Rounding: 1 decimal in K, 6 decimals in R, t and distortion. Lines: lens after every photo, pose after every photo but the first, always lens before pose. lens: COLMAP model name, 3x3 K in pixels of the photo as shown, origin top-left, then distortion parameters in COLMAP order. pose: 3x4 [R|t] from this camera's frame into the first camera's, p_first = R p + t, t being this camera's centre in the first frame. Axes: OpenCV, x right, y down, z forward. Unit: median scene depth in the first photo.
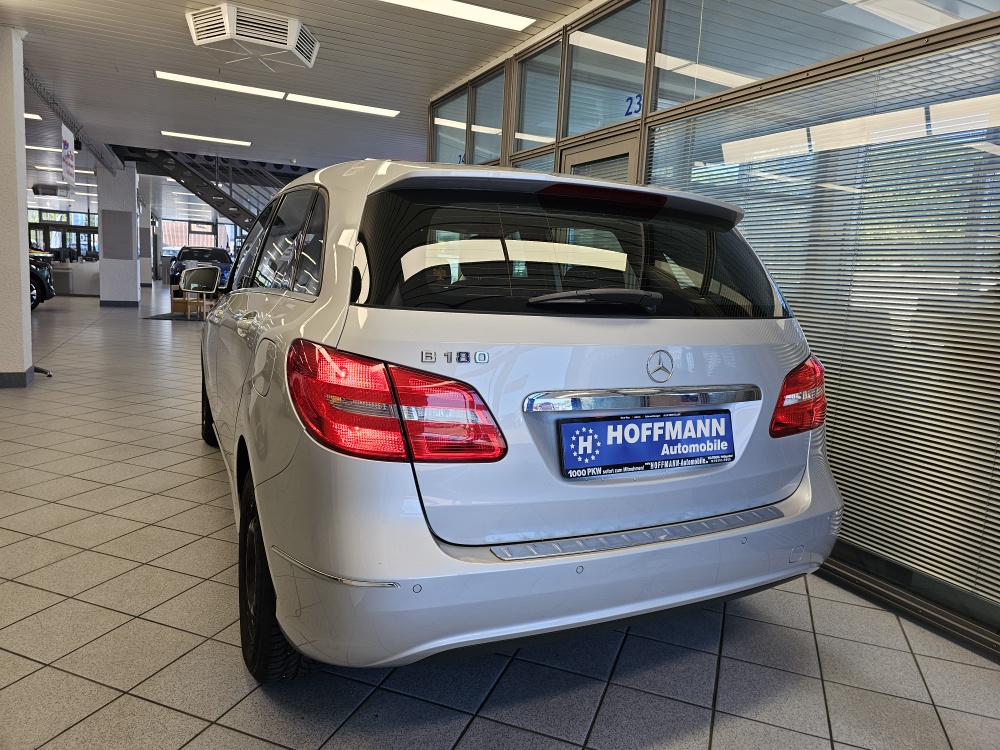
lens RADIAL K [[683.4, 0, 503.8], [0, 683.4, 345.8], [0, 0, 1]] dist [0.053642, -0.054820]
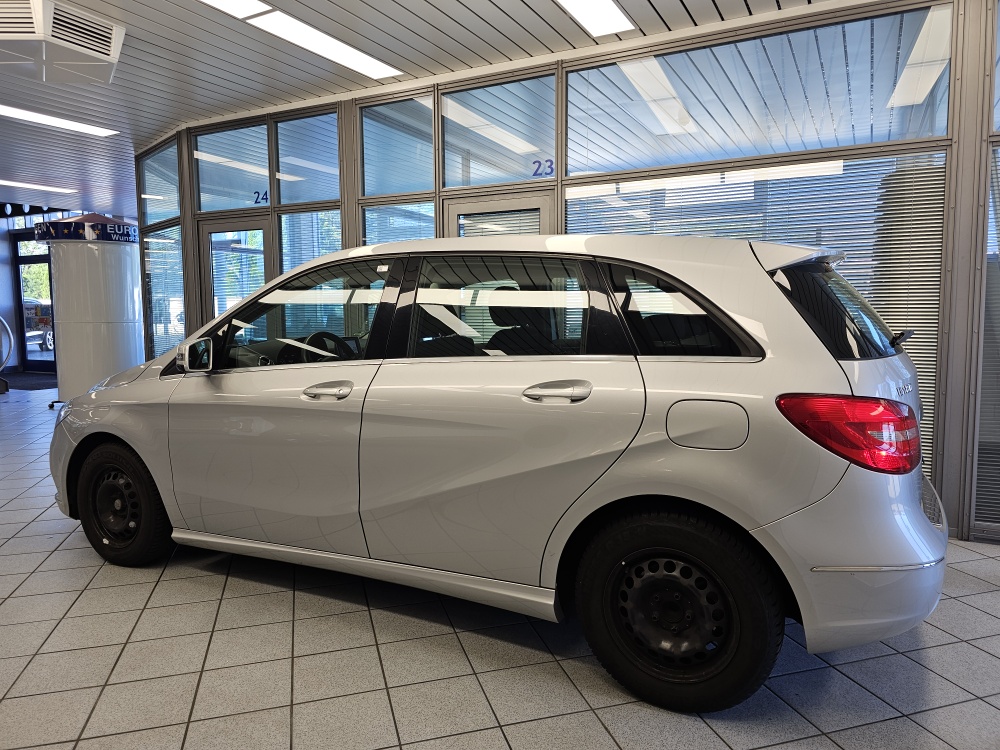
lens RADIAL K [[683.4, 0, 513.9], [0, 683.4, 345.0], [0, 0, 1]] dist [0.053642, -0.054820]
pose [[0.802103, -0.090337, 0.590313, -0.461280], [0.115139, 0.993339, -0.004435, -0.045604], [-0.585981, 0.071526, 0.807162, 0.101321]]
